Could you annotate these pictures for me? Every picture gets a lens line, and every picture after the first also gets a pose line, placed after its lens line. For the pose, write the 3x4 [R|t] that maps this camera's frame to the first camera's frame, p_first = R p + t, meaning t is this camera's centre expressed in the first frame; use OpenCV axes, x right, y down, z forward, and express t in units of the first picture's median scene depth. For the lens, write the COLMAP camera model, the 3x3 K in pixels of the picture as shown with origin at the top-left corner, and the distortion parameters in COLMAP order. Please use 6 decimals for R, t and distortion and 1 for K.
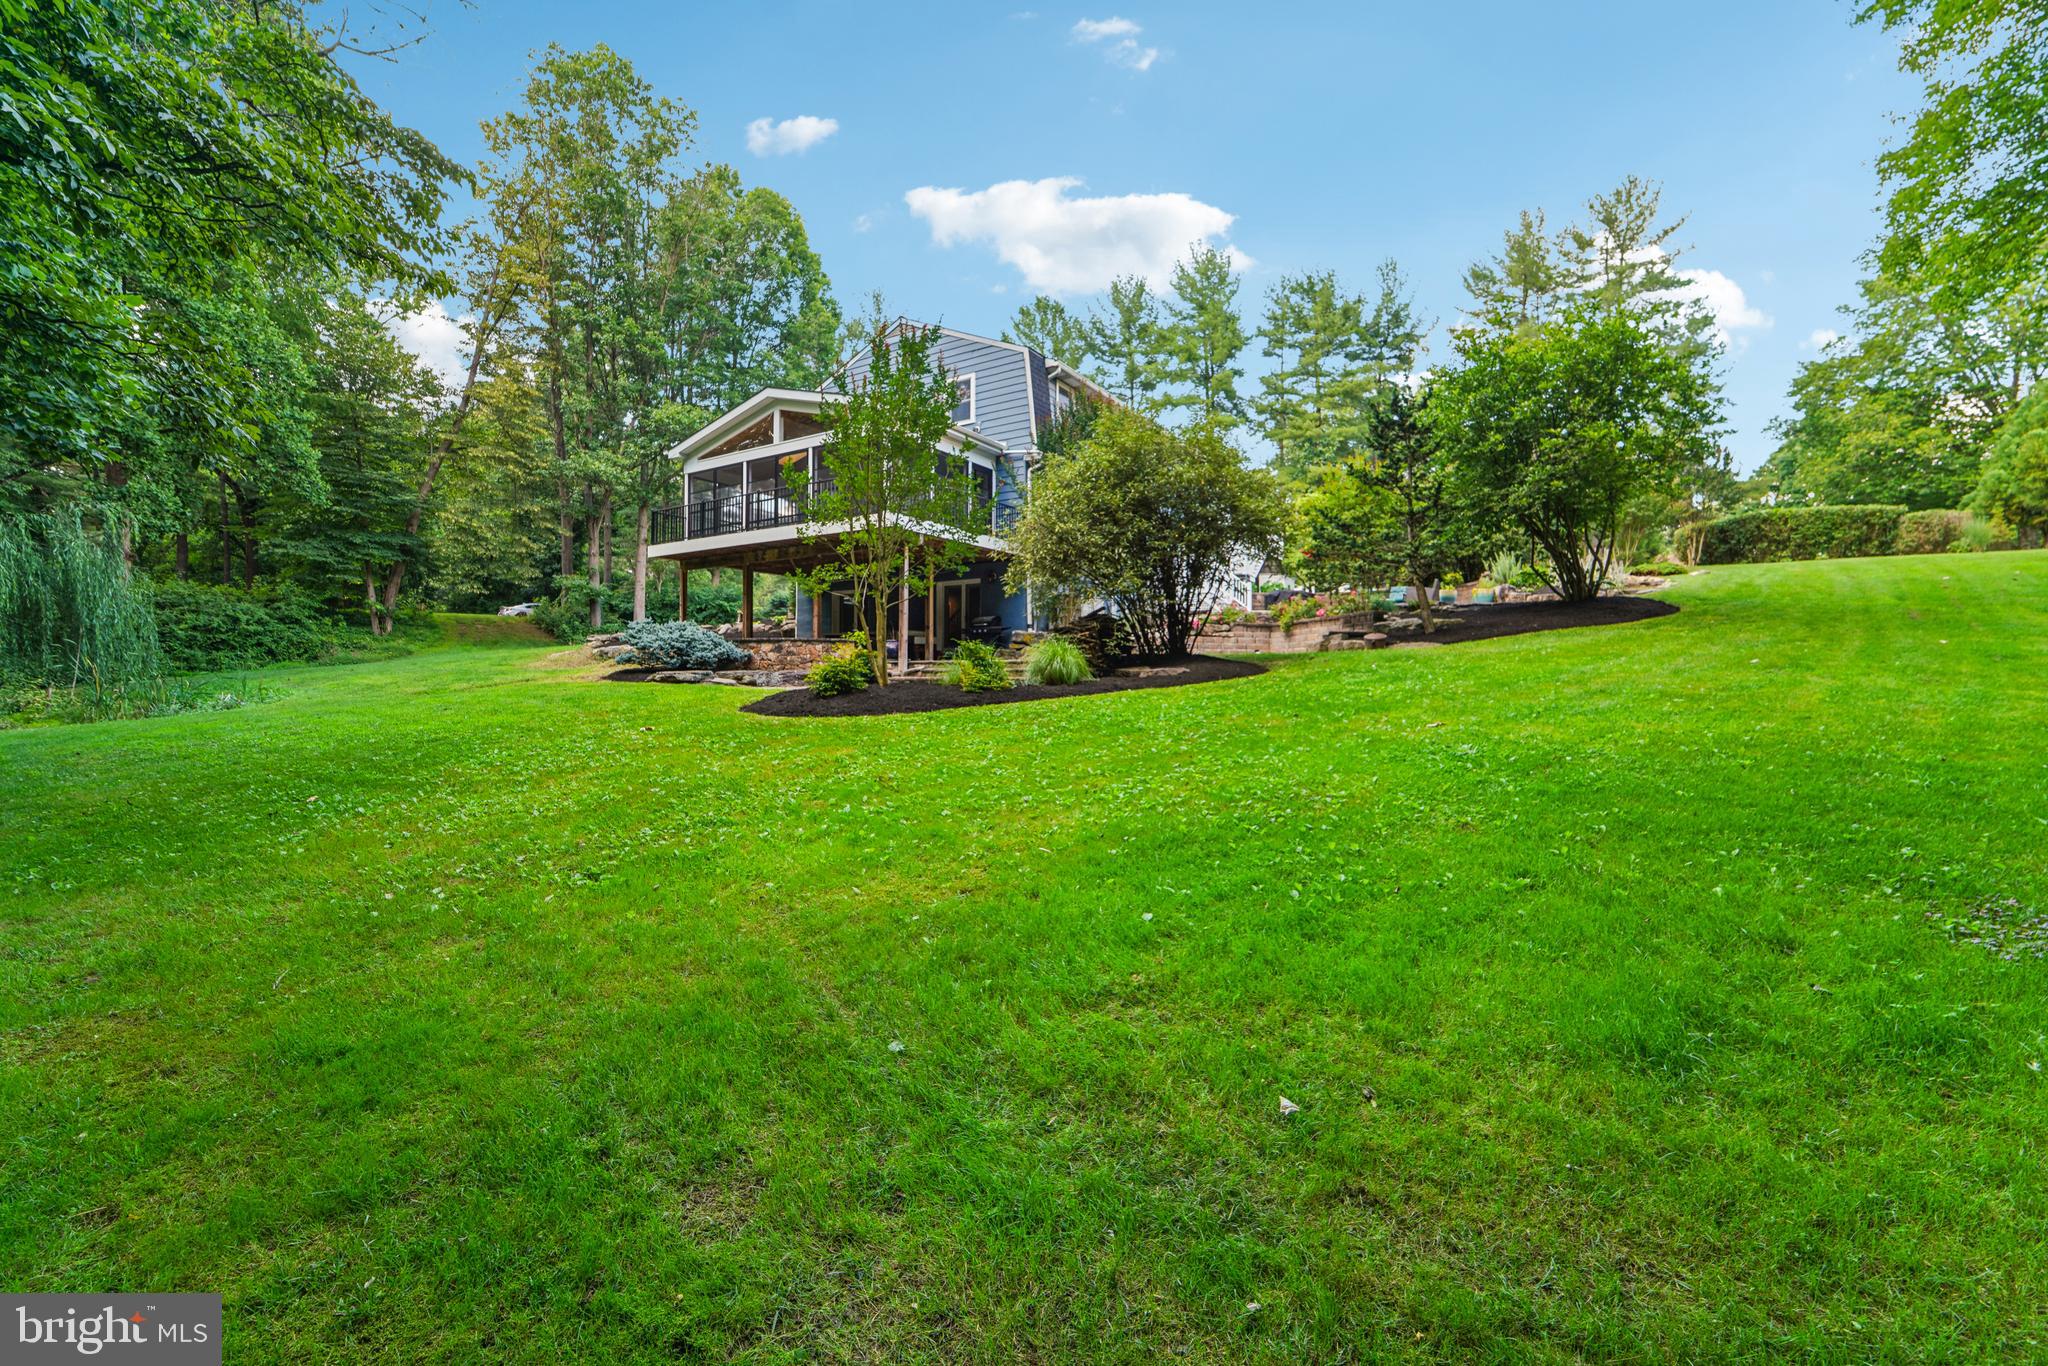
lens RADIAL K [[847.9, 0, 1026.8], [0, 847.9, 679.7], [0, 0, 1]] dist [-0.018722, -0.000442]
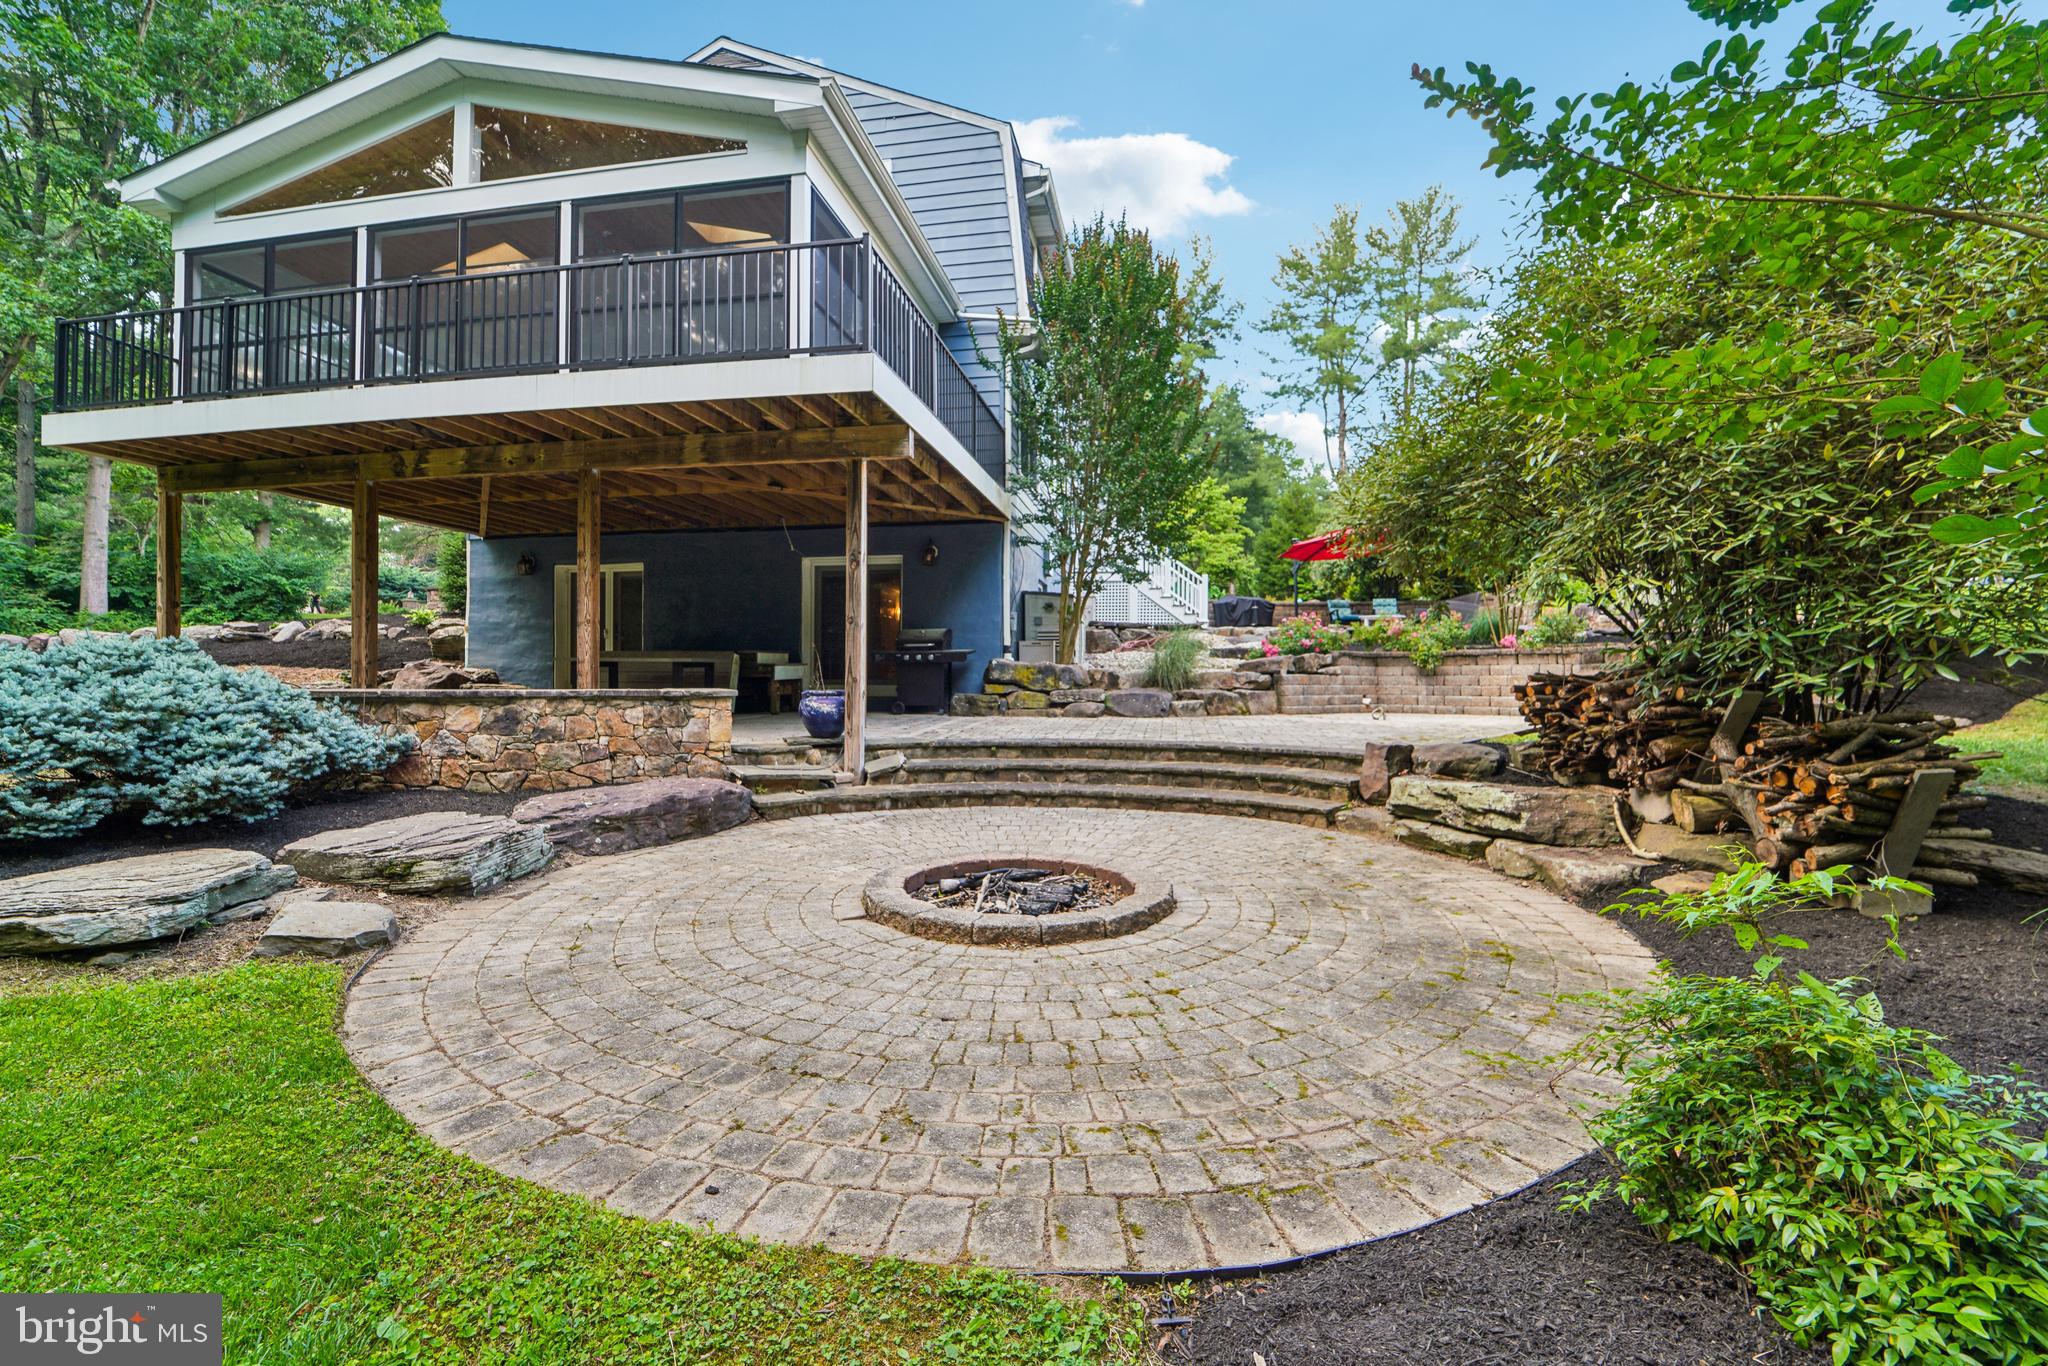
lens RADIAL K [[847.9, 0, 1022.8], [0, 847.9, 687.2], [0, 0, 1]] dist [-0.018722, -0.000442]
pose [[0.925595, -0.000620, 0.378516, -0.151239], [-0.003772, 0.999934, 0.010861, -0.036163], [-0.378498, -0.011480, 0.925531, 0.402675]]
